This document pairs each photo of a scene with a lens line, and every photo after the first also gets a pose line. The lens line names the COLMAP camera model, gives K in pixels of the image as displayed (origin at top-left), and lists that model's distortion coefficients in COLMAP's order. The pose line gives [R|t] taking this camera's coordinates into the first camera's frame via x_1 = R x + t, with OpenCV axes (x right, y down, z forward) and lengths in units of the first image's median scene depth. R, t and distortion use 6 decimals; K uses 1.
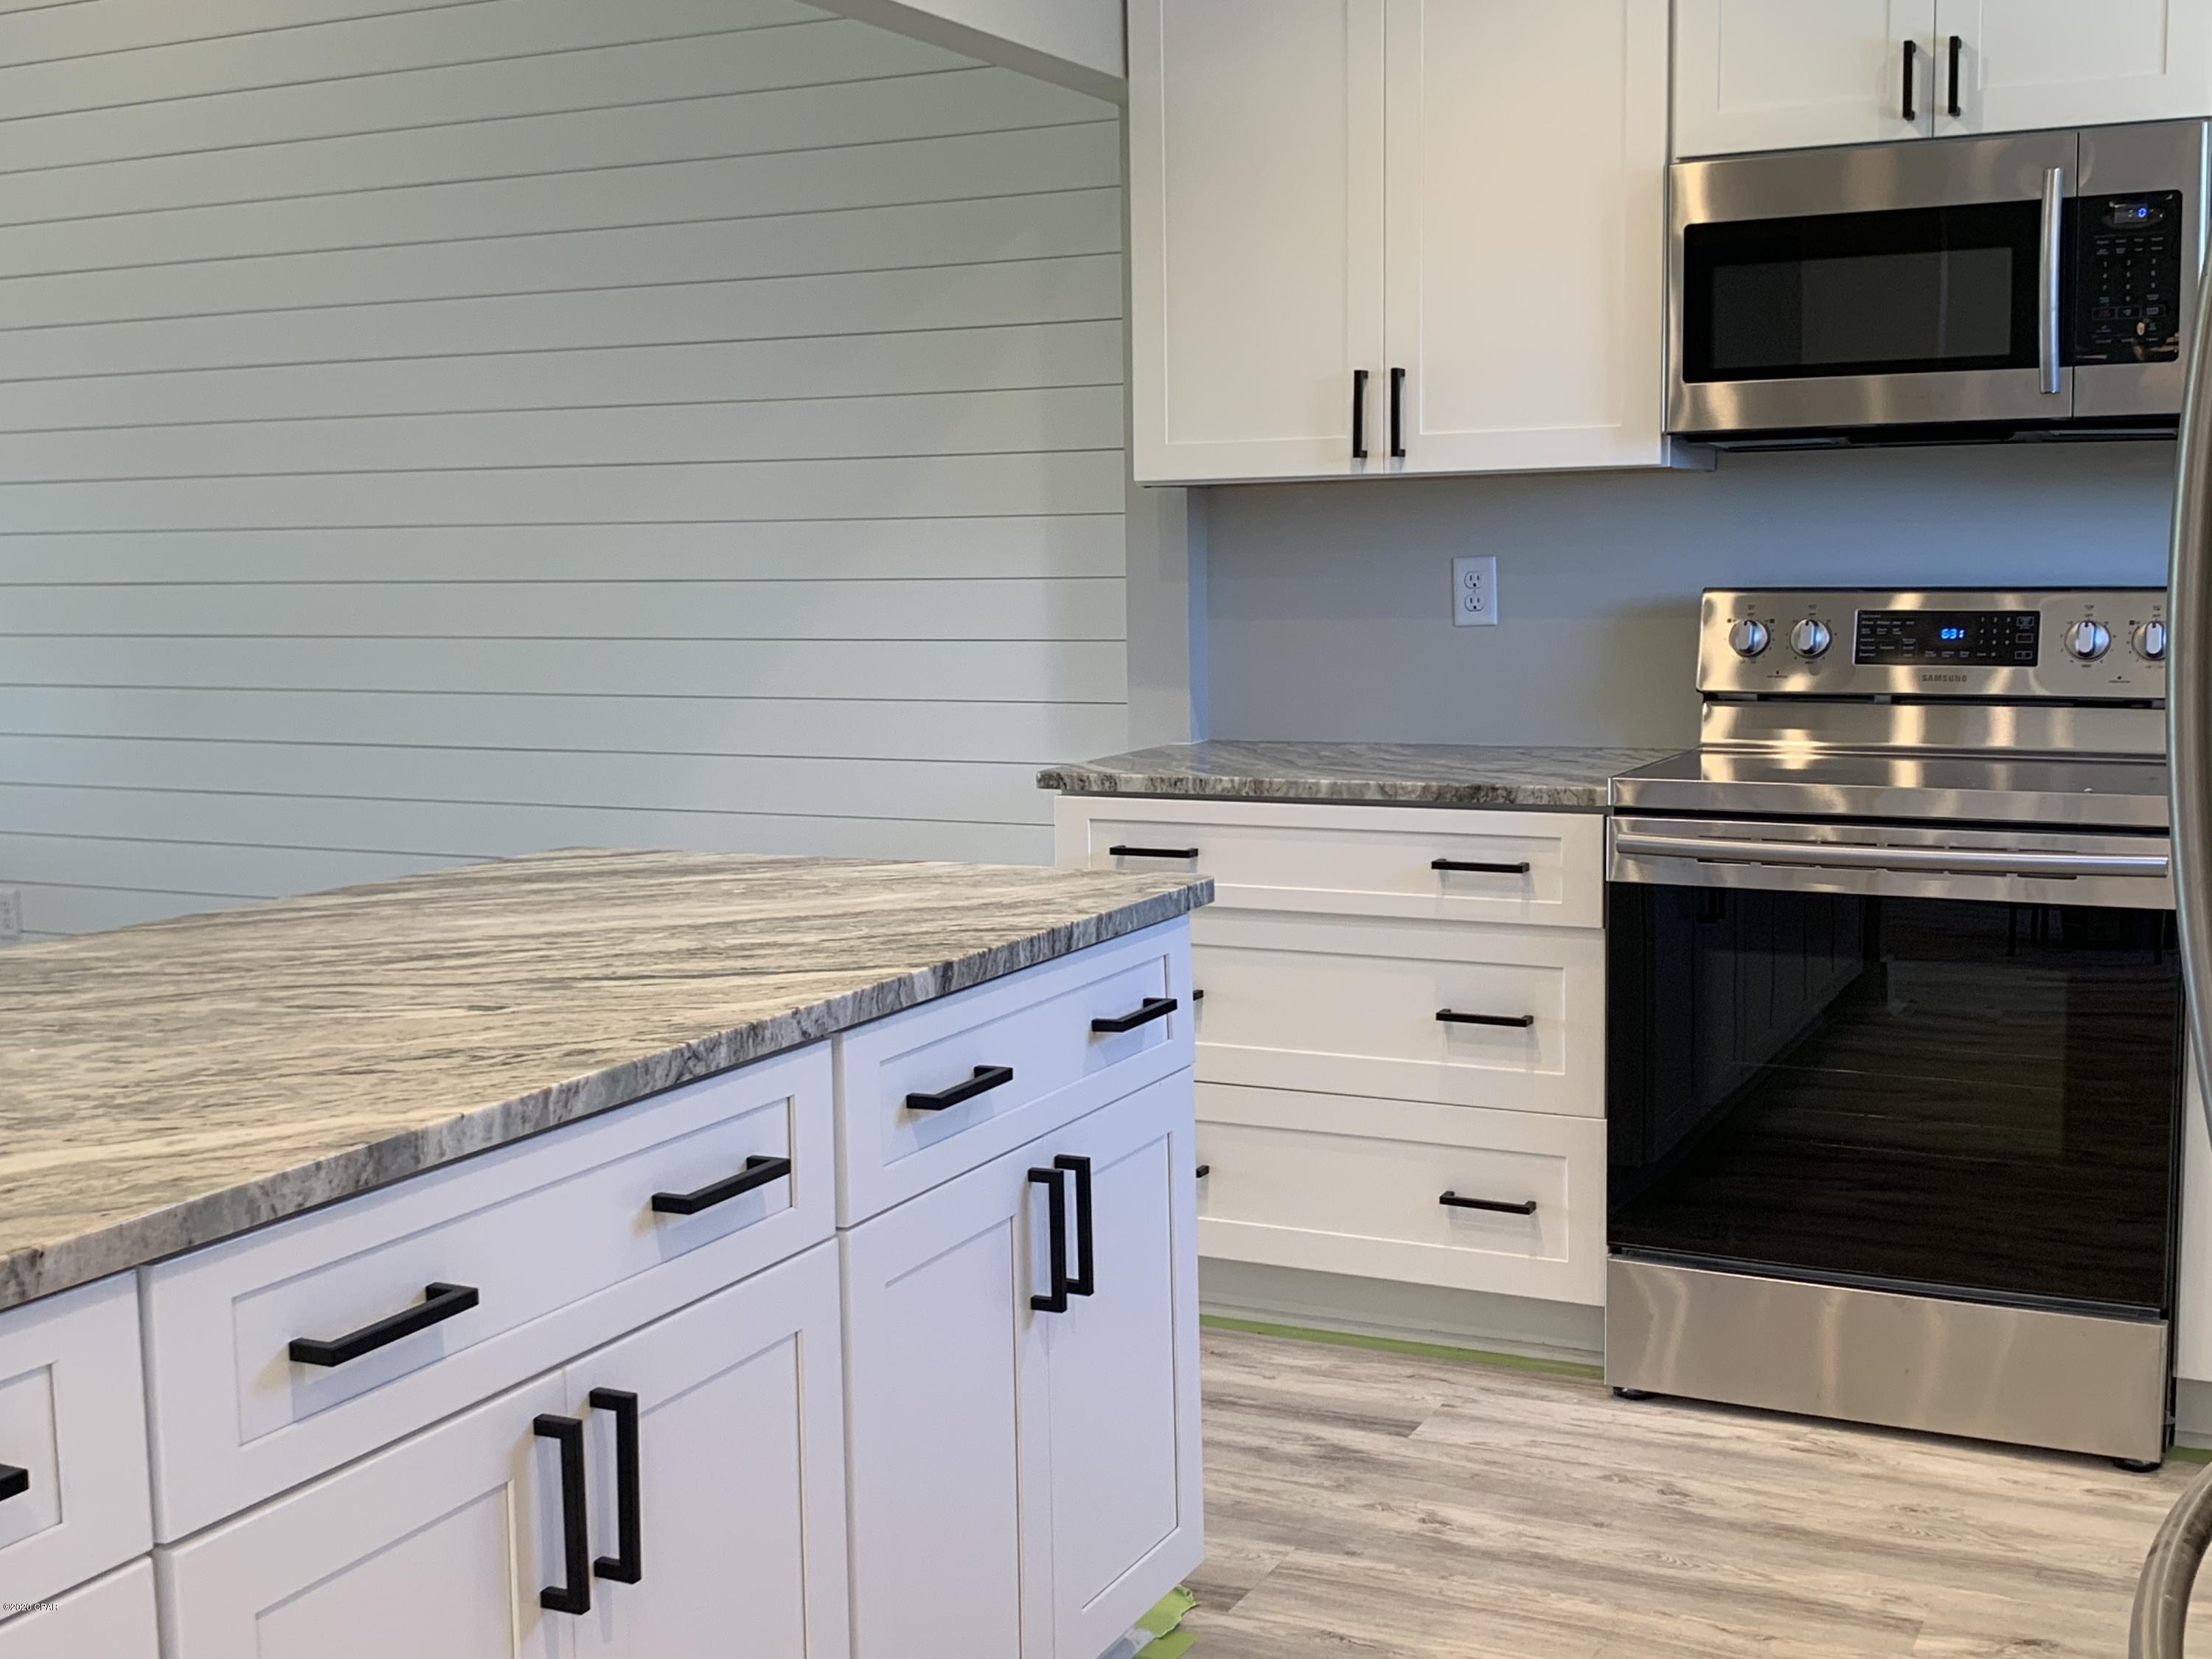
lens RADIAL K [[2552.2, 0, 1089.2], [0, 2552.2, 805.7], [0, 0, 1]] dist [0.078507, 0.000000]
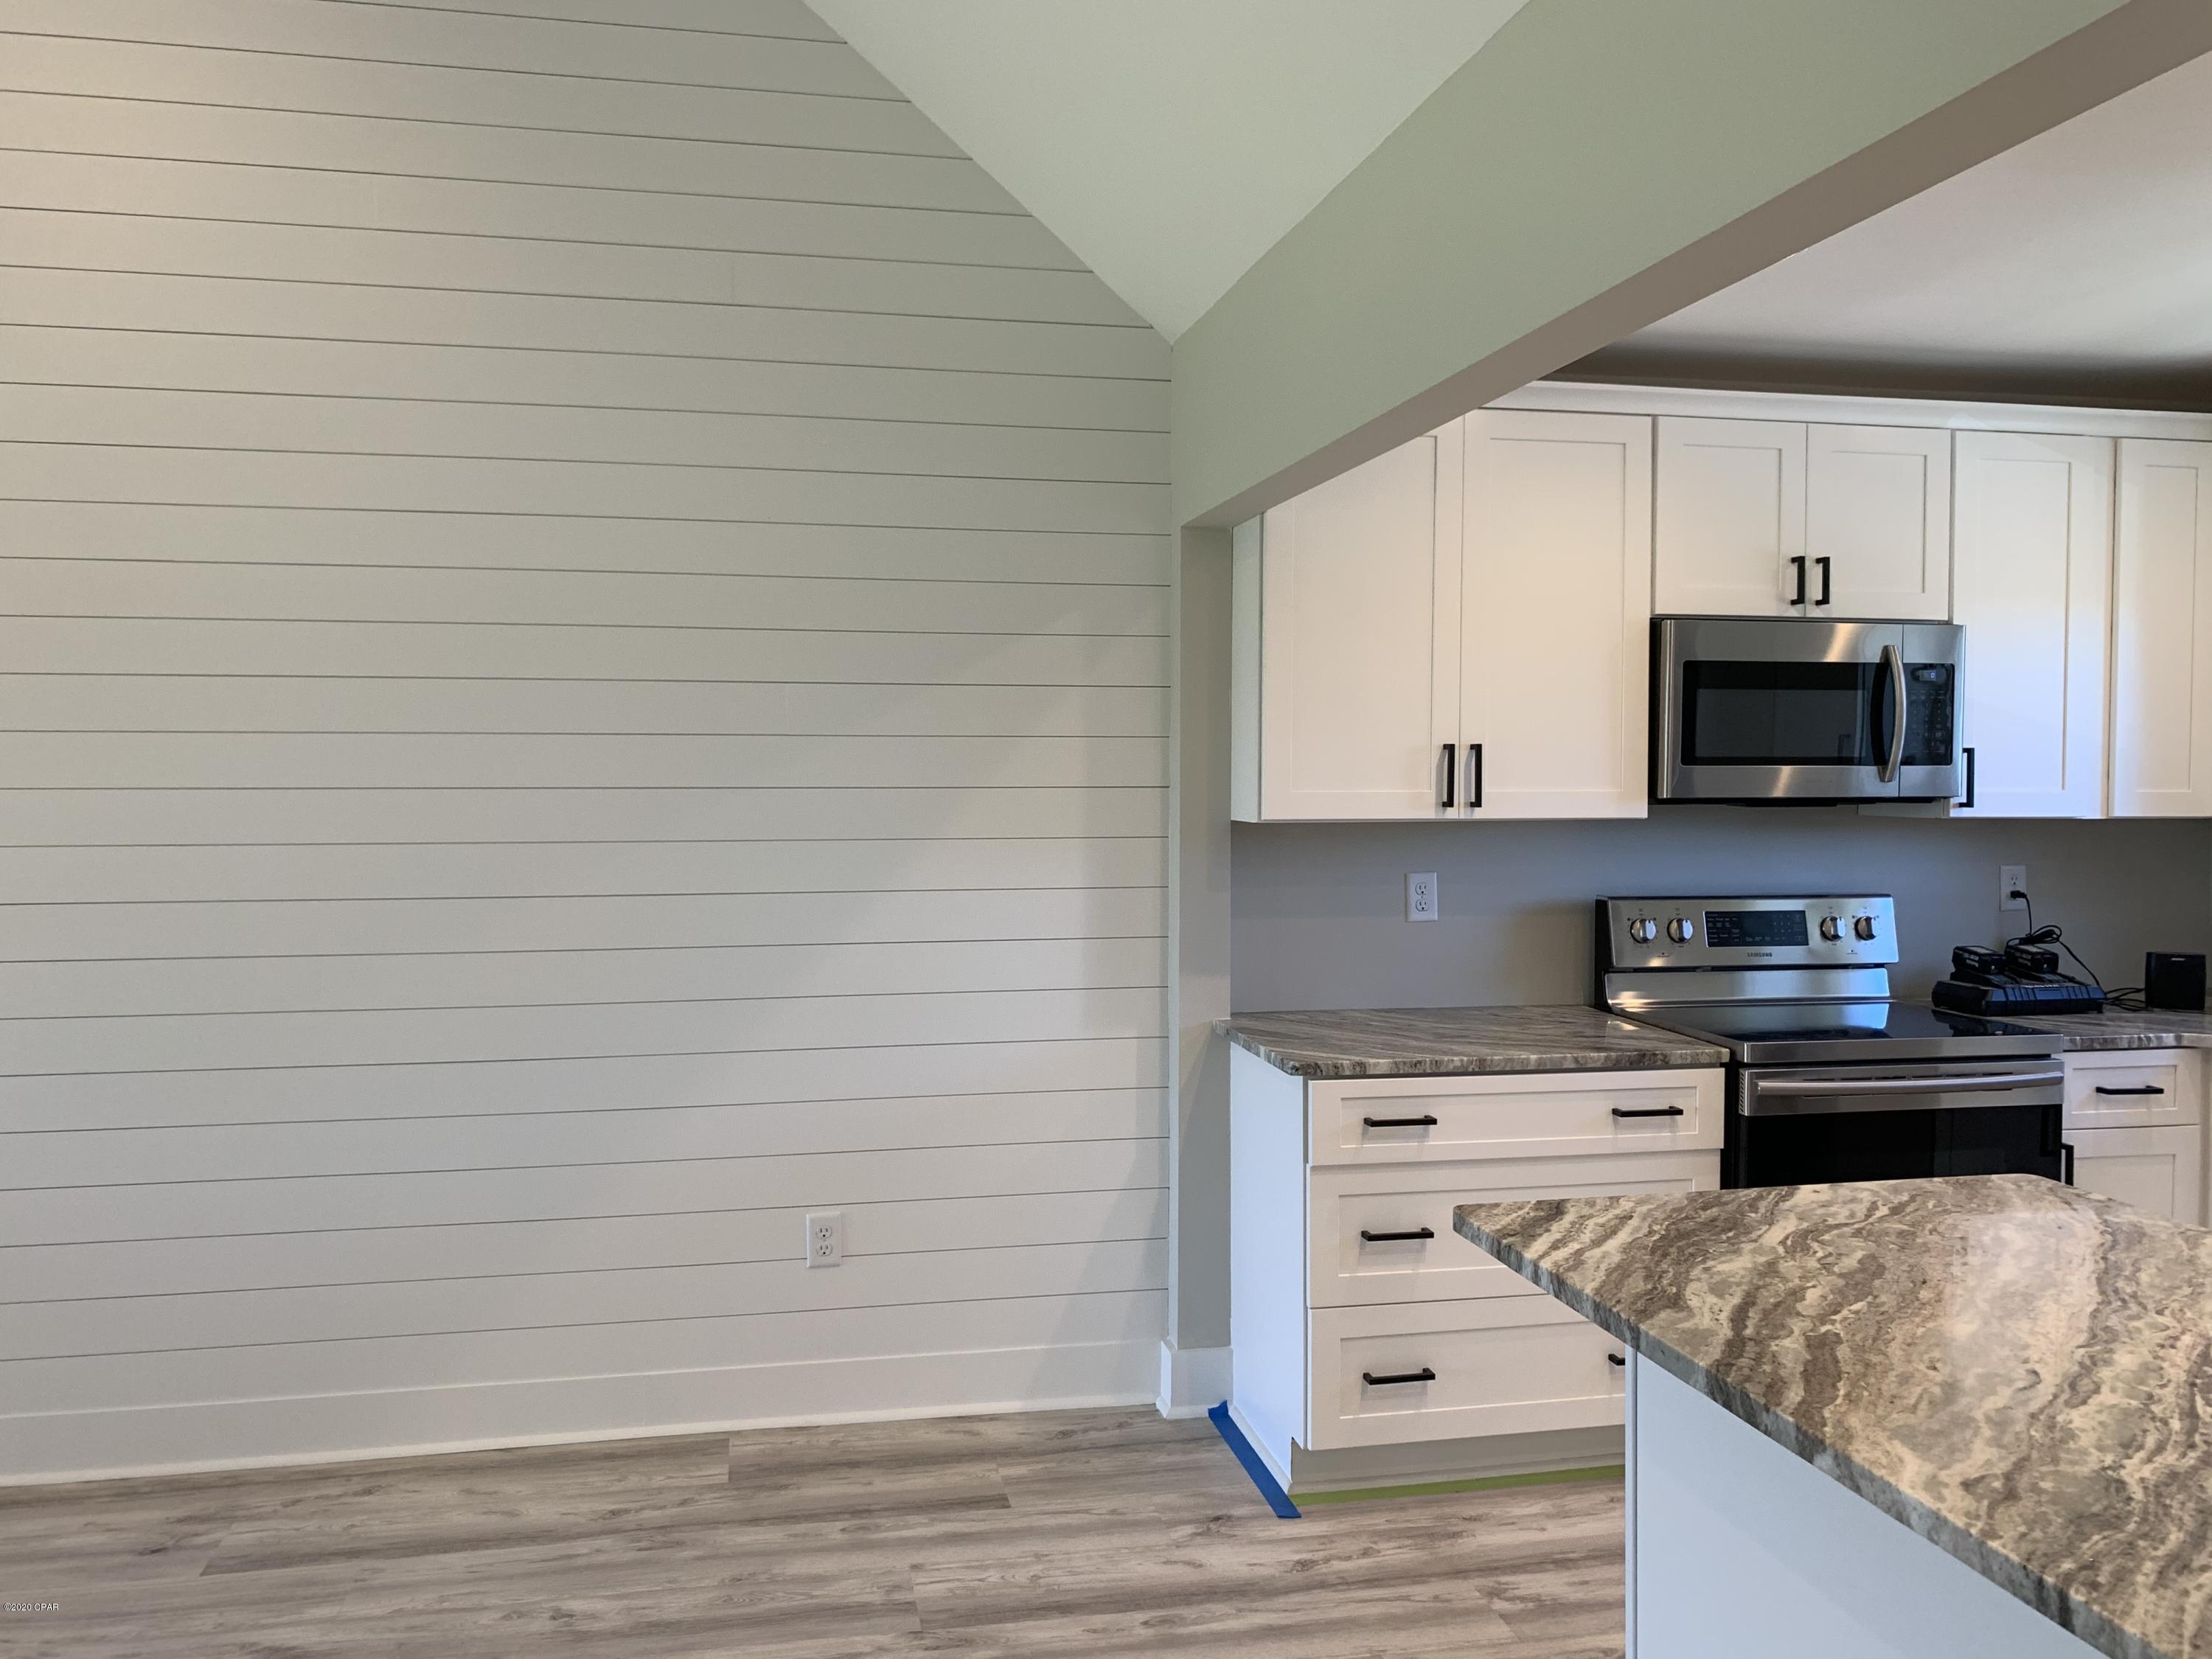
lens RADIAL K [[1690.2, 0, 1062.1], [0, 1690.2, 809.7], [0, 0, 1]] dist [0.036308, -0.044930]
pose [[0.797079, 0.000732, 0.603875, -0.648405], [0.048597, 0.996678, -0.065354, -0.093683], [-0.601916, 0.081439, 0.794396, 0.450998]]
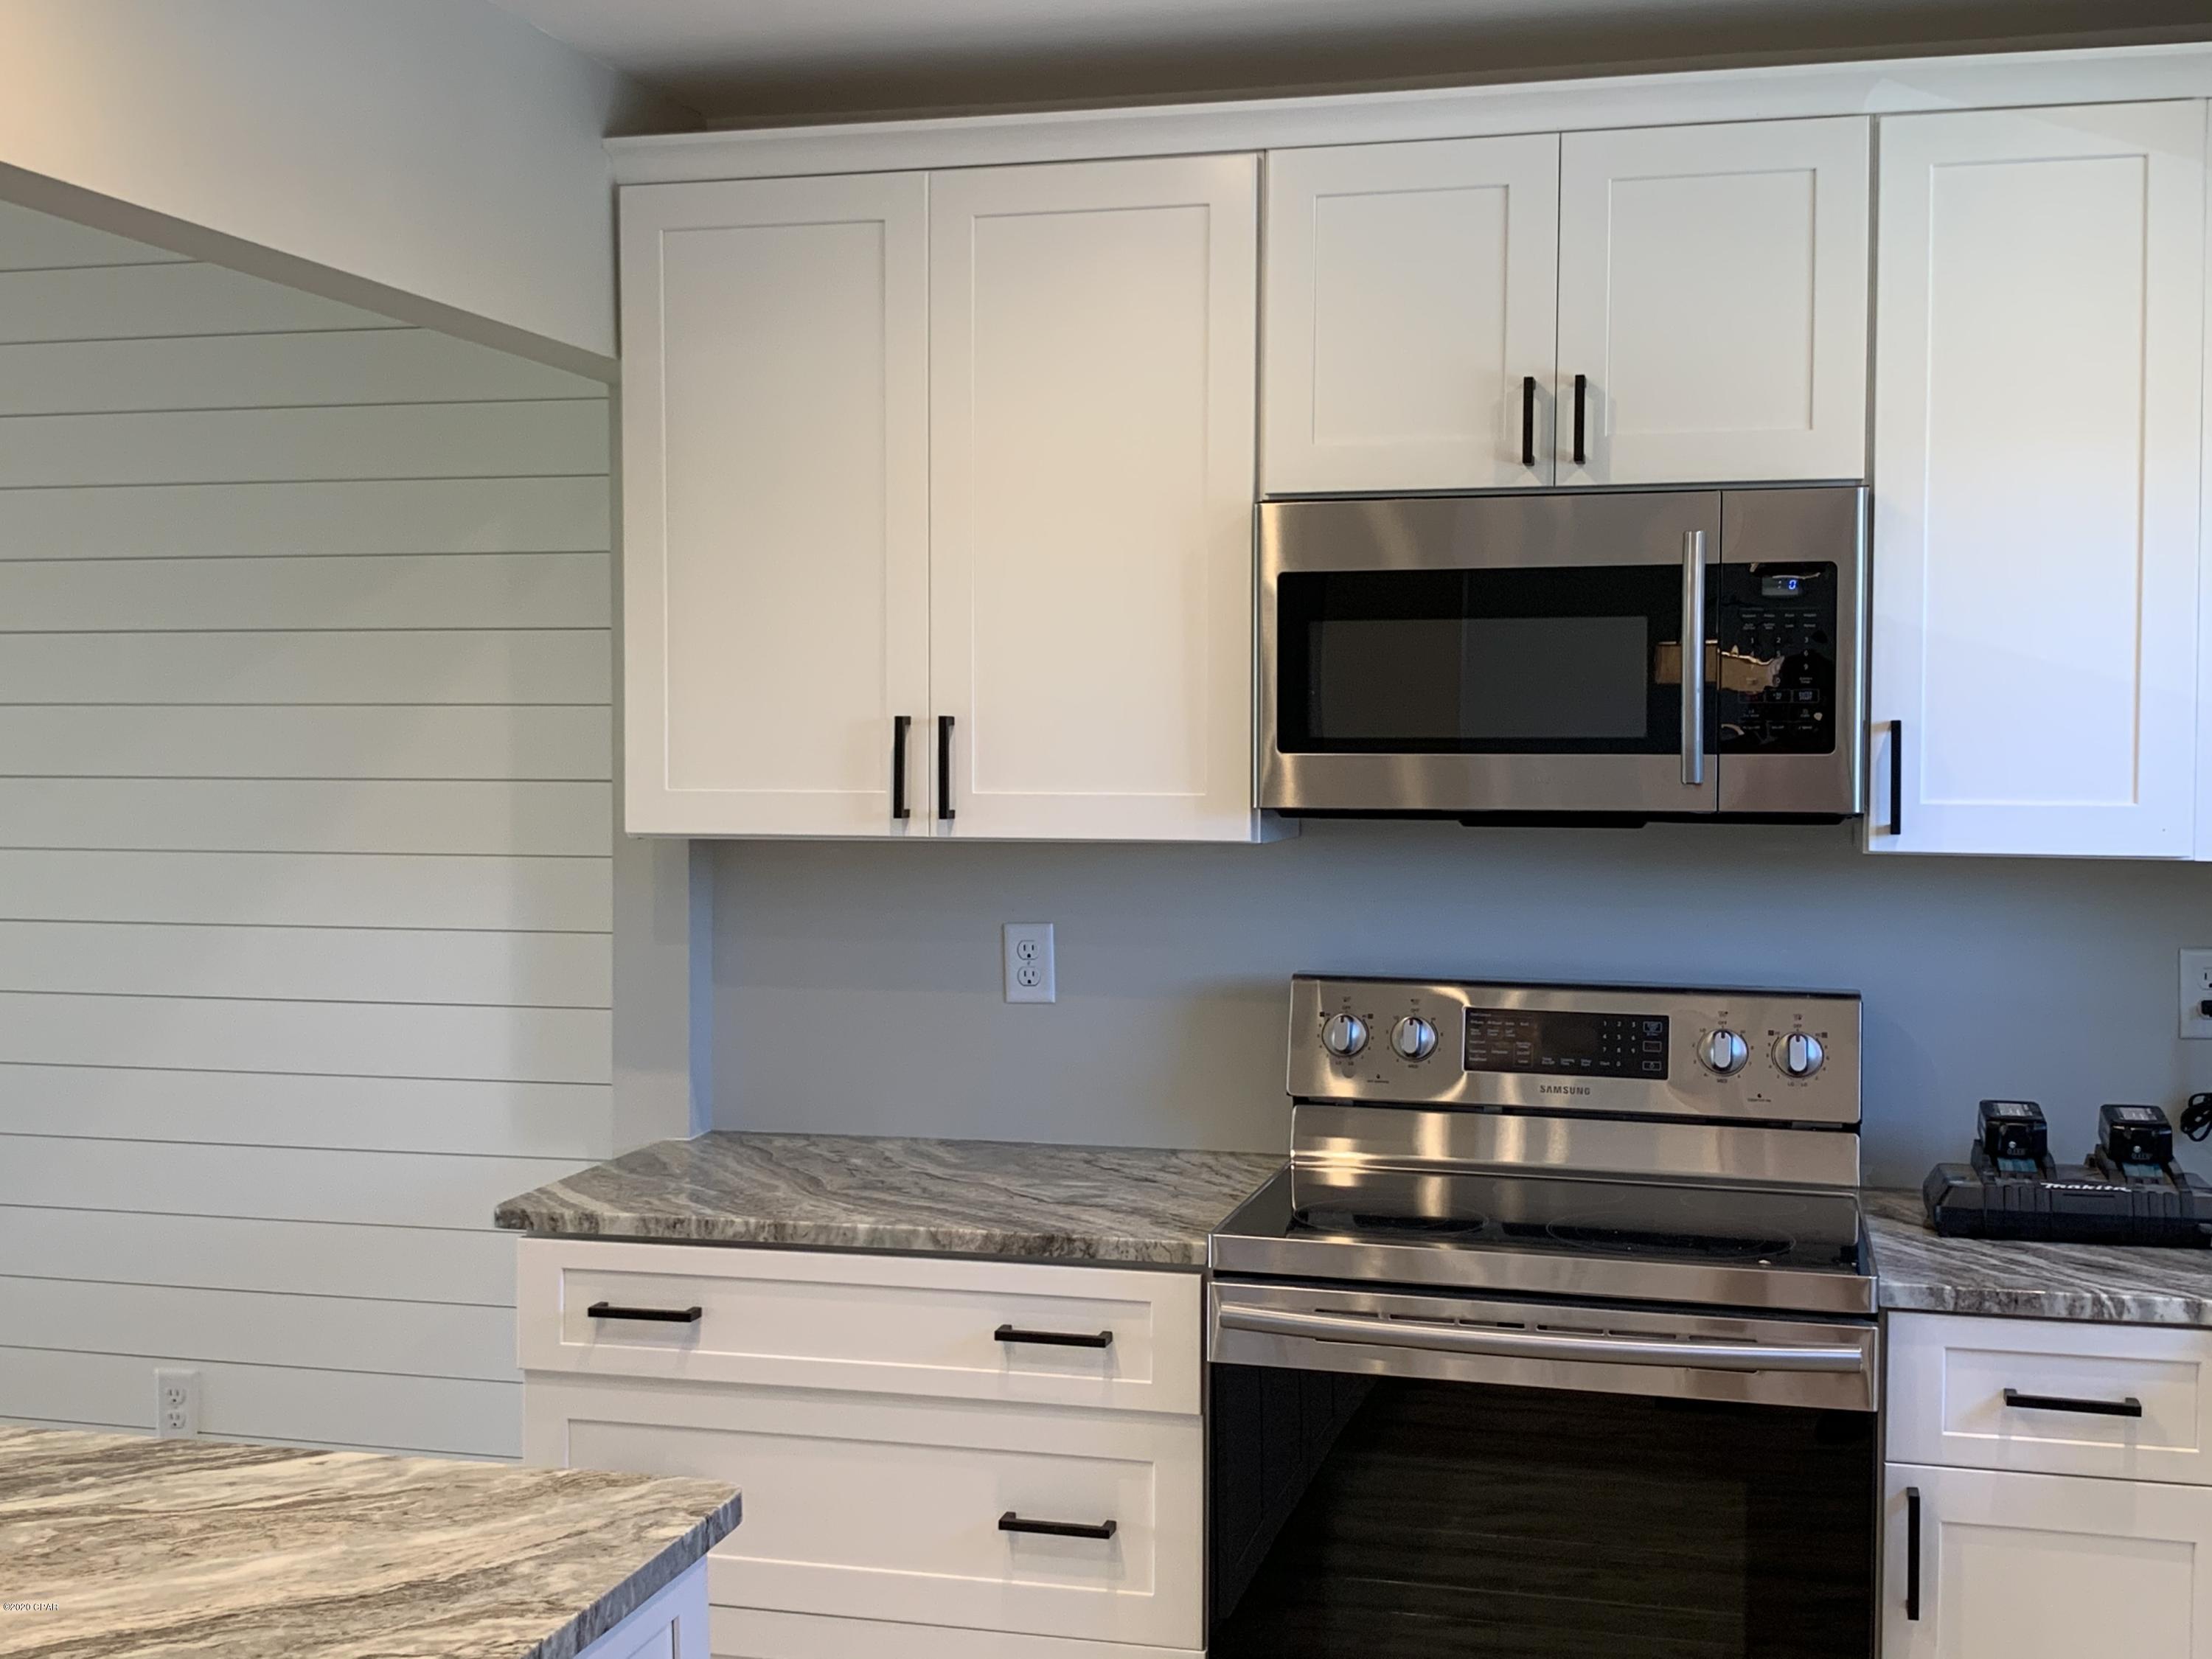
lens RADIAL K [[2552.2, 0, 1075.5], [0, 2552.2, 825.9], [0, 0, 1]] dist [0.078507, 0.000000]
pose [[0.980186, 0.011198, 0.197764, -0.003546], [0.002547, 0.997605, -0.069115, -0.082197], [-0.198065, 0.068249, 0.977810, 0.187875]]
